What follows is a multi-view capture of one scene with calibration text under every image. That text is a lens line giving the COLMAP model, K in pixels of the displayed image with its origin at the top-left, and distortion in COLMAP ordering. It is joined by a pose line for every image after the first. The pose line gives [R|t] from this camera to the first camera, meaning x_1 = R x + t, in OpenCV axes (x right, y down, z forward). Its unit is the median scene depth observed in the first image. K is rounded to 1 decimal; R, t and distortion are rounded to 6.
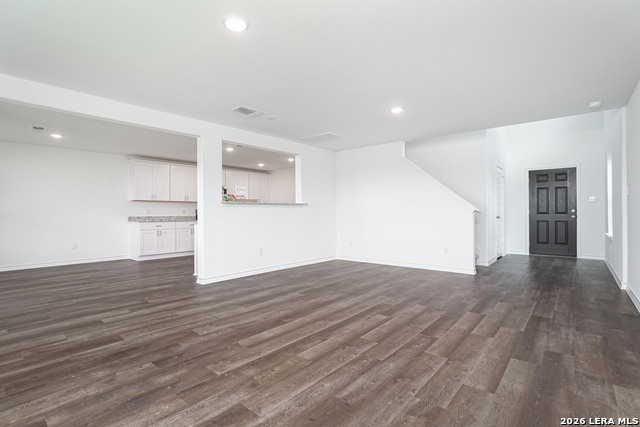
lens RADIAL K [[320.7, 0, 320.0], [0, 320.7, 213.5], [0, 0, 1]] dist [-0.001091, 0.001460]
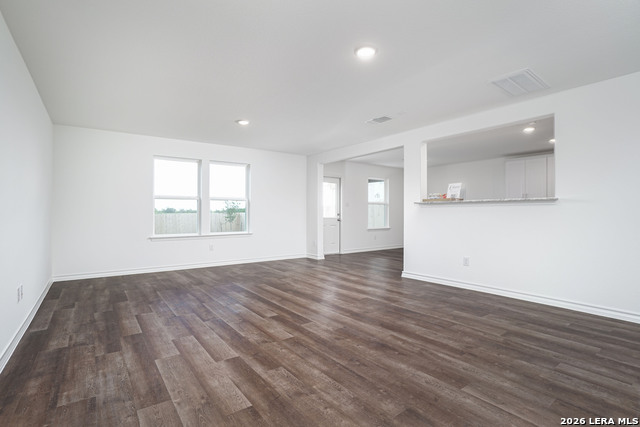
lens RADIAL K [[320.7, 0, 320.0], [0, 320.7, 213.5], [0, 0, 1]] dist [-0.001091, 0.001460]
pose [[-0.269092, 0.002279, -0.963112, 1.209189], [0.005945, 0.999982, 0.000705, -0.010760], [0.963096, -0.005536, -0.269101, 1.501653]]
